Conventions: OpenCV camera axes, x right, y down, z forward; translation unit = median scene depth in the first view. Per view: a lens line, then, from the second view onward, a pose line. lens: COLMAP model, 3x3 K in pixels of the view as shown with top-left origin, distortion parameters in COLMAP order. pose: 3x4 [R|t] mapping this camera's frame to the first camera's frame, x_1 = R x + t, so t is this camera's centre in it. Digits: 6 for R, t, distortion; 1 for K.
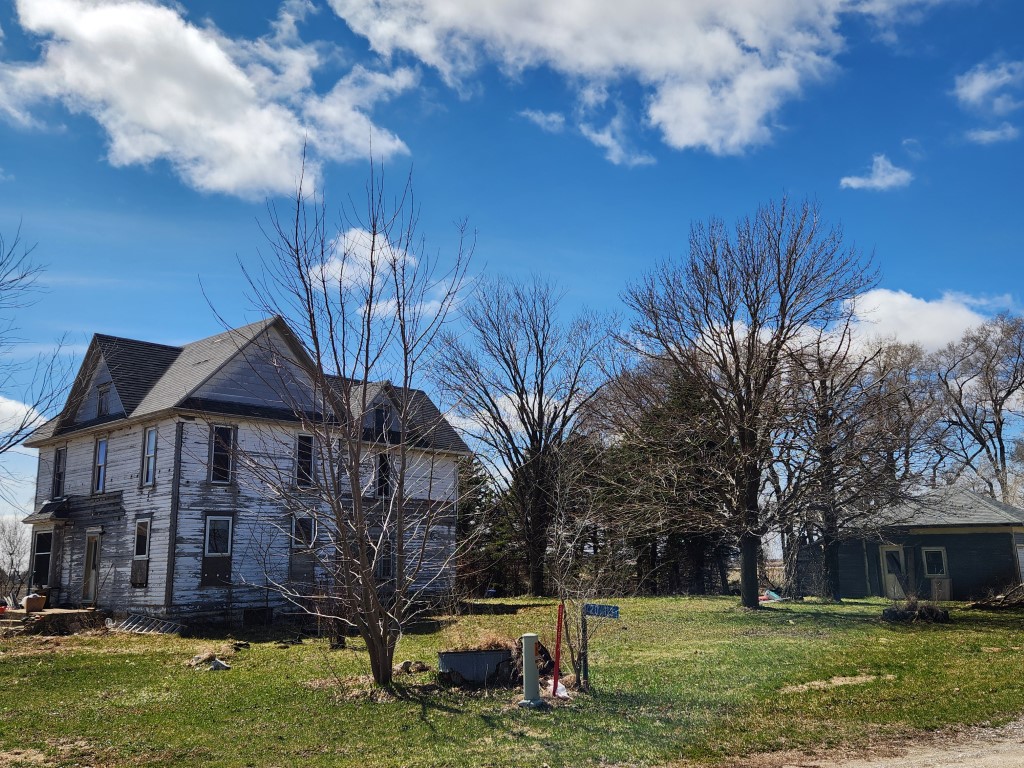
lens RADIAL K [[938.7, 0, 512.0], [0, 938.7, 384.0], [0, 0, 1]] dist [0.091699, -0.080693]
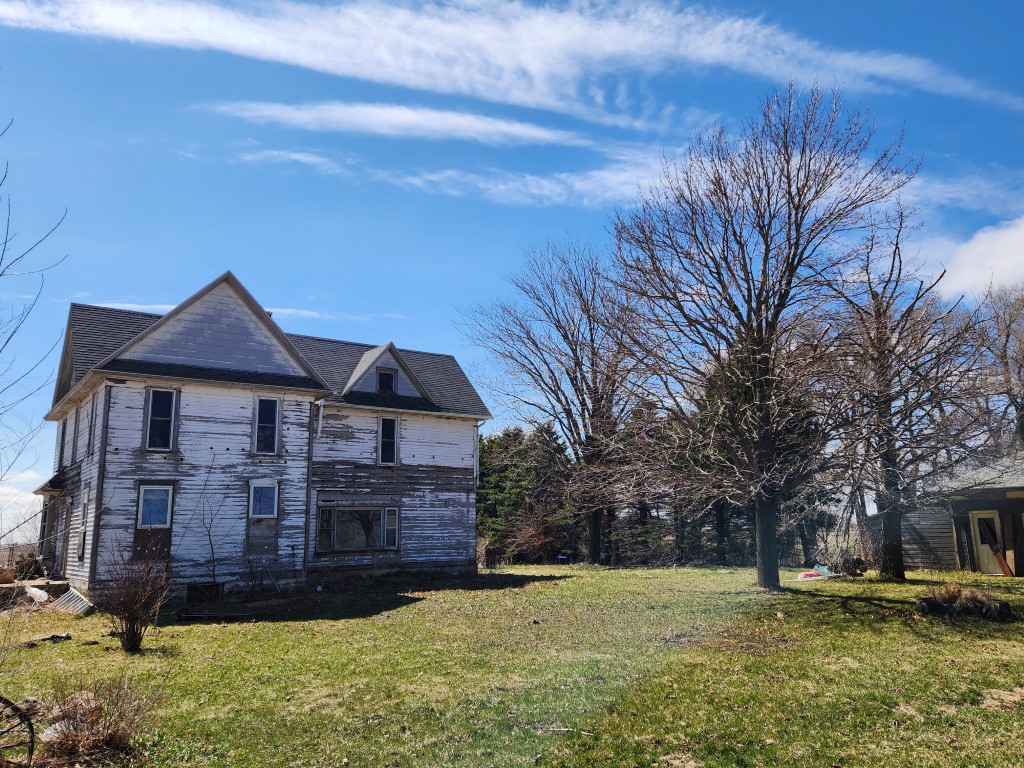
lens RADIAL K [[785.8, 0, 512.0], [0, 785.8, 384.0], [0, 0, 1]] dist [0.047146, -0.005844]
pose [[0.977275, -0.037896, -0.208562, 0.194500], [0.040646, 0.999134, 0.008916, 0.045435], [0.208043, -0.017190, 0.977969, 0.300022]]
